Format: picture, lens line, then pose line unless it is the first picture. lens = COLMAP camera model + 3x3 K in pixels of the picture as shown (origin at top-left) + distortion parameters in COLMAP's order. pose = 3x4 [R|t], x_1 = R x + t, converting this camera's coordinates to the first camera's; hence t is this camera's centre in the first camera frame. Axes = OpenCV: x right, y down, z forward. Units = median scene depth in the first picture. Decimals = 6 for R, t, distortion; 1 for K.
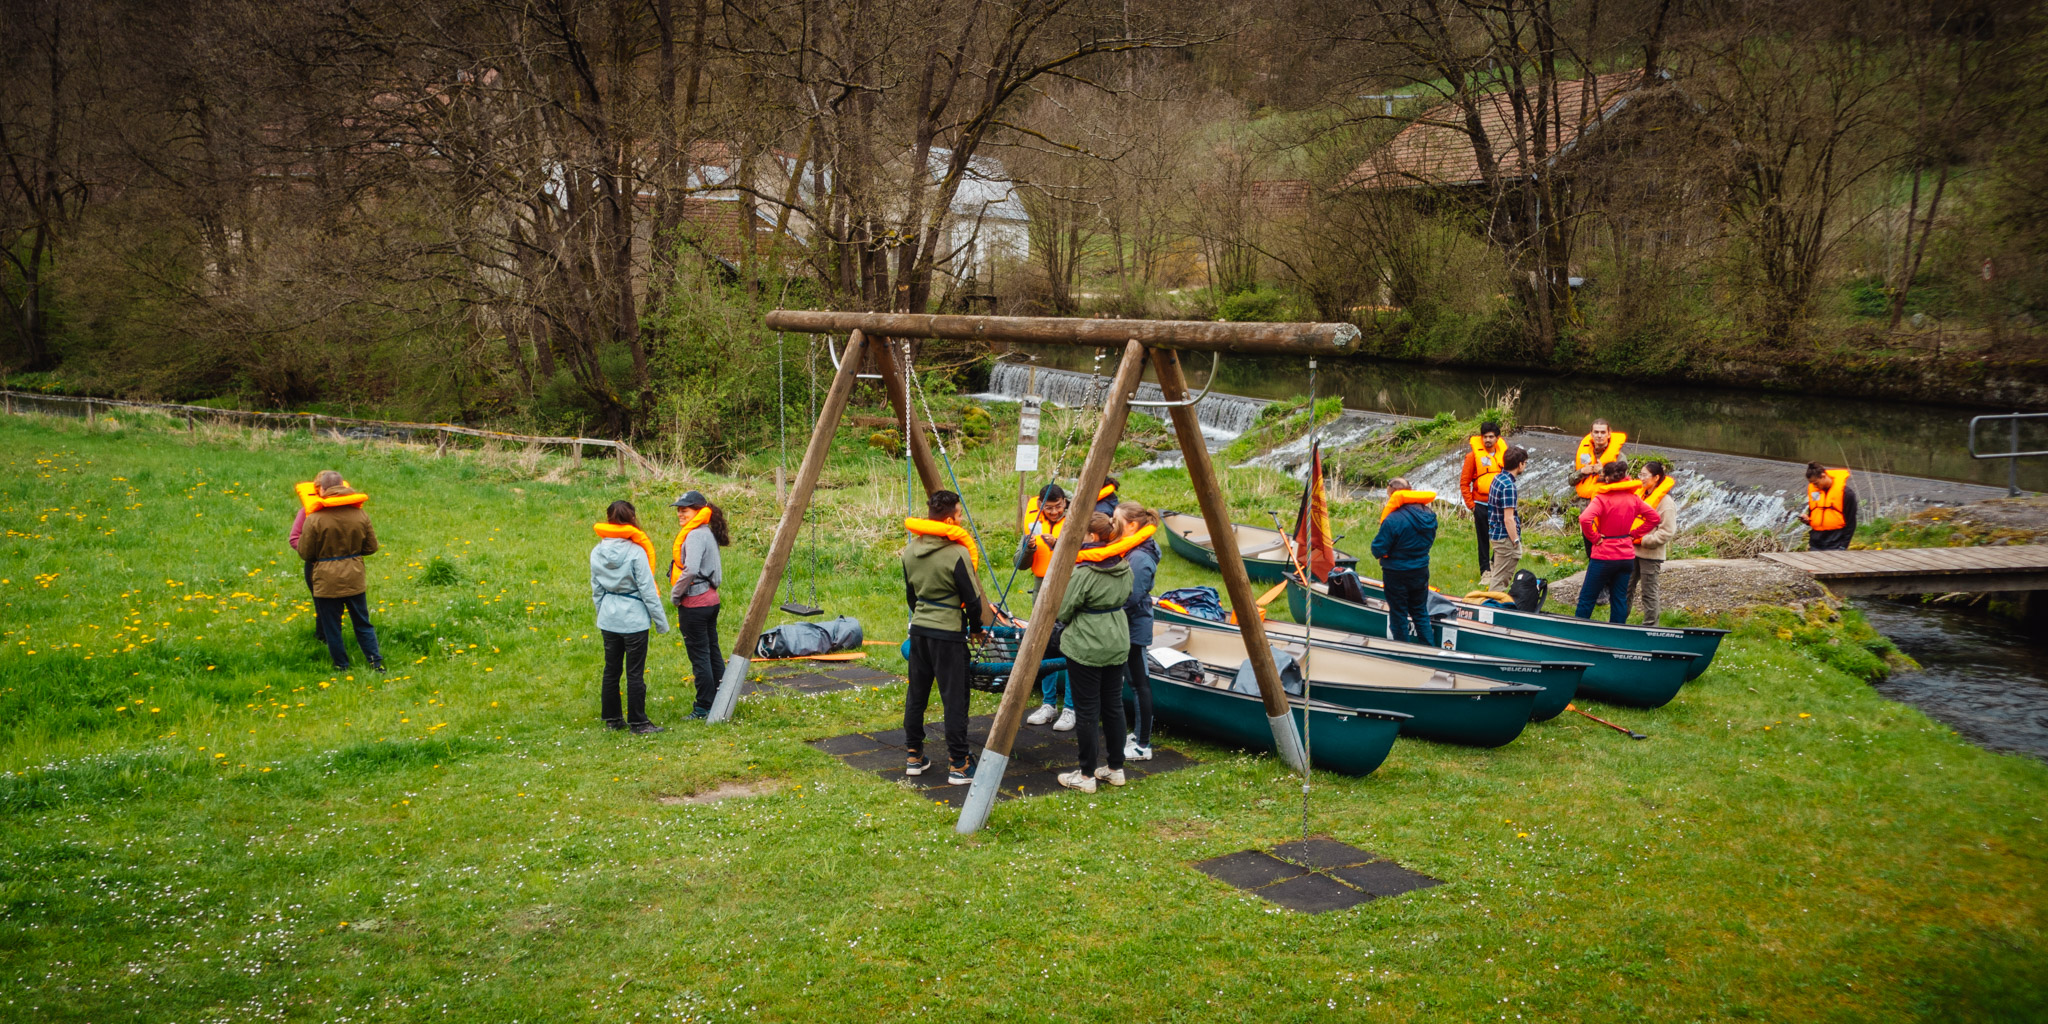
lens RADIAL K [[1873.5, 0, 1032.0], [0, 1873.5, 531.5], [0, 0, 1]] dist [0.010837, 0.000000]
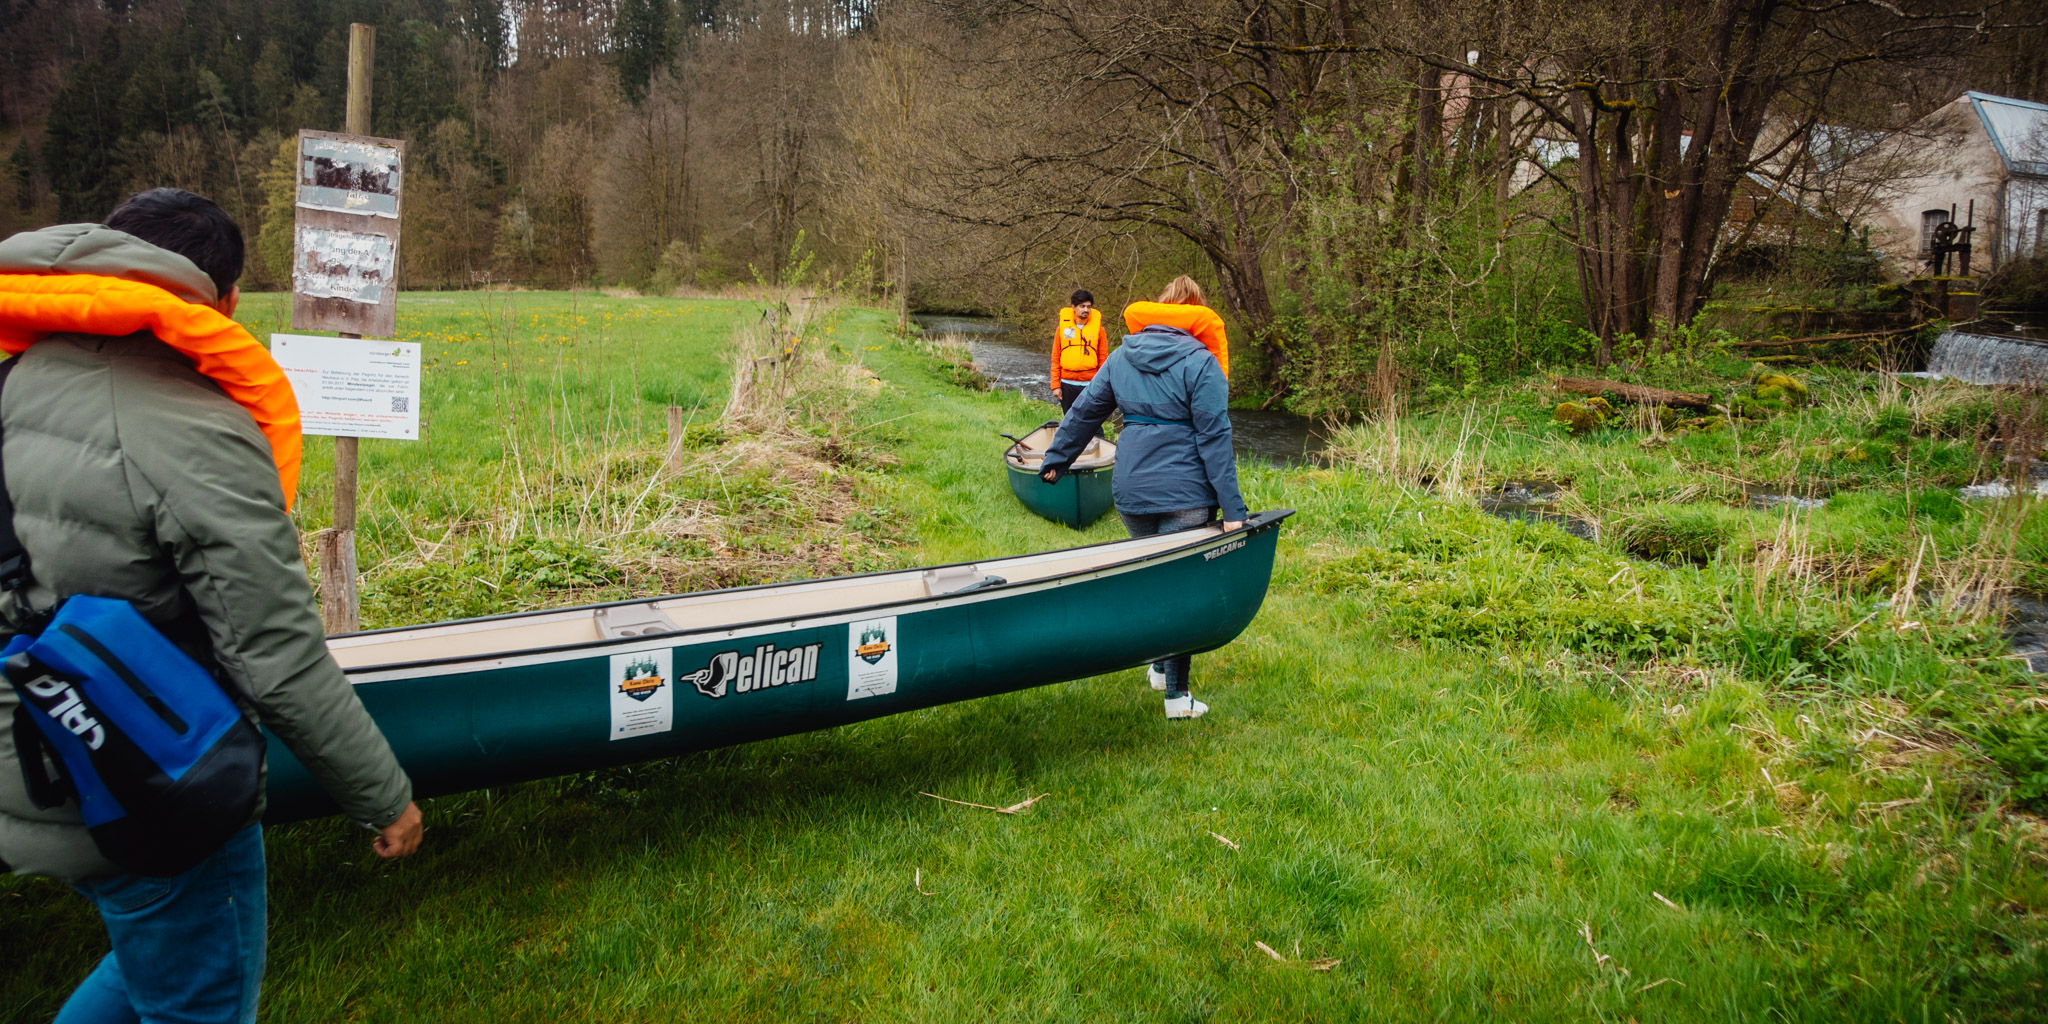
lens RADIAL K [[1414.8, 0, 1023.9], [0, 1414.8, 472.7], [0, 0, 1]] dist [-0.001502, -0.012693]
pose [[0.750861, 0.093676, -0.653783, 0.194747], [-0.098168, 0.994724, 0.029783, -0.042372], [0.653124, 0.041818, 0.756096, 0.907806]]
